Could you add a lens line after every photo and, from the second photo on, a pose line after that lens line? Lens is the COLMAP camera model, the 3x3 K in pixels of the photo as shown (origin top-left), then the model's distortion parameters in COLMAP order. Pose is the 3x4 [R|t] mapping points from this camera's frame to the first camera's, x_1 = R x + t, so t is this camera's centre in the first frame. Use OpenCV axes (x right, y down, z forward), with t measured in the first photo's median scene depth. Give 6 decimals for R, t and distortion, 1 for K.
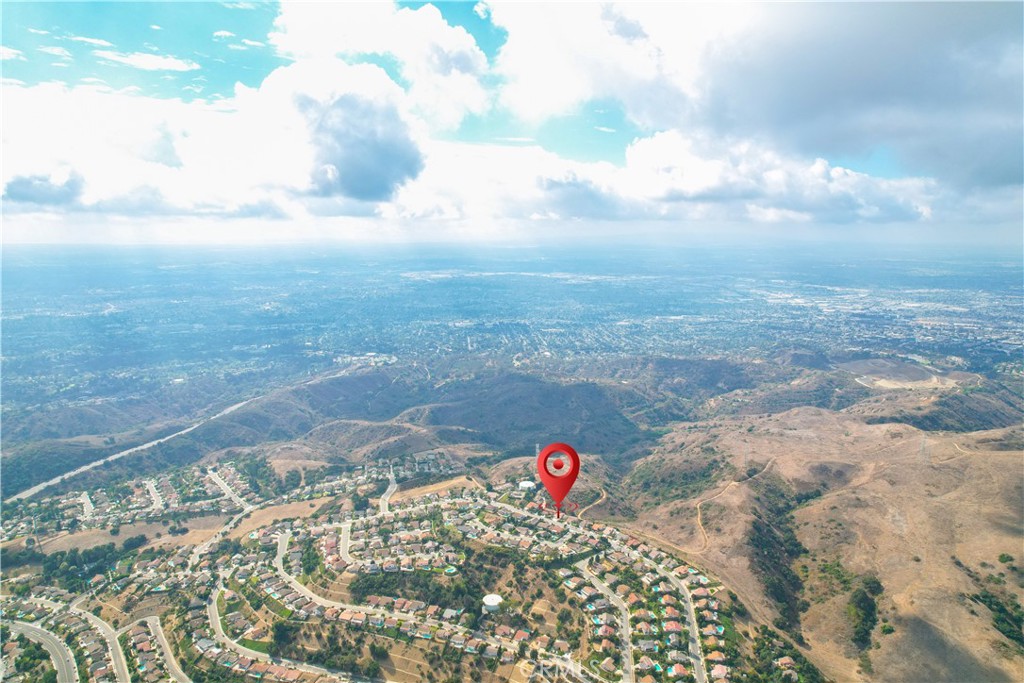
lens RADIAL K [[656.0, 0, 518.0], [0, 656.0, 346.9], [0, 0, 1]] dist [-0.063248, 0.057379]
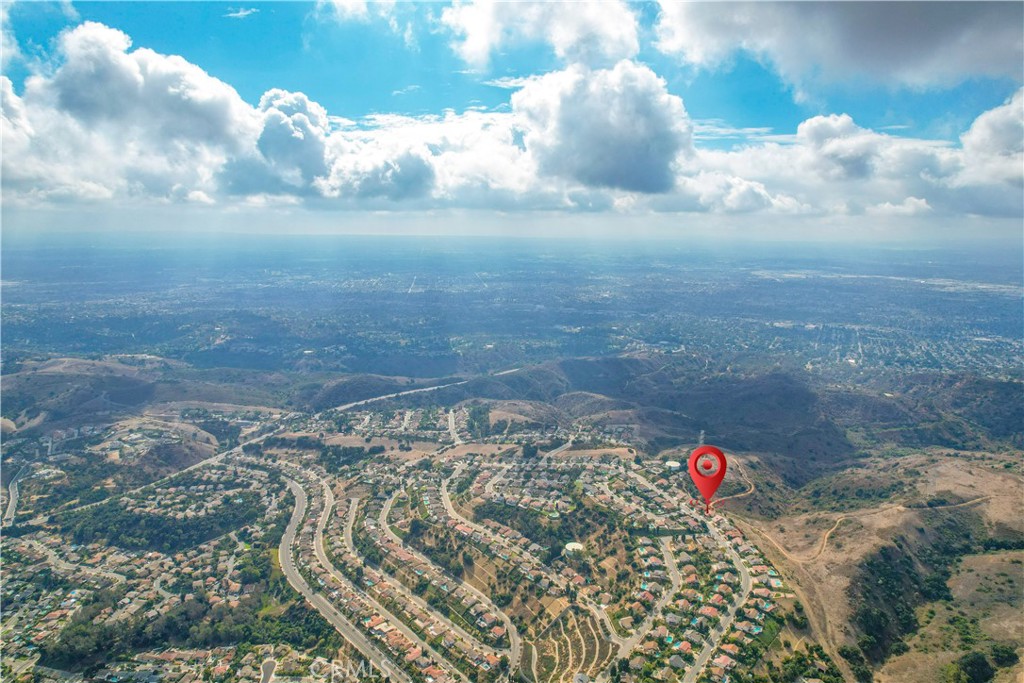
lens RADIAL K [[656.0, 0, 518.0], [0, 656.0, 346.9], [0, 0, 1]] dist [-0.063248, 0.057379]
pose [[0.848092, 0.101009, -0.520133, 0.413107], [-0.098715, 0.994595, 0.032192, 0.024744], [0.520573, 0.024044, 0.853479, -0.002213]]
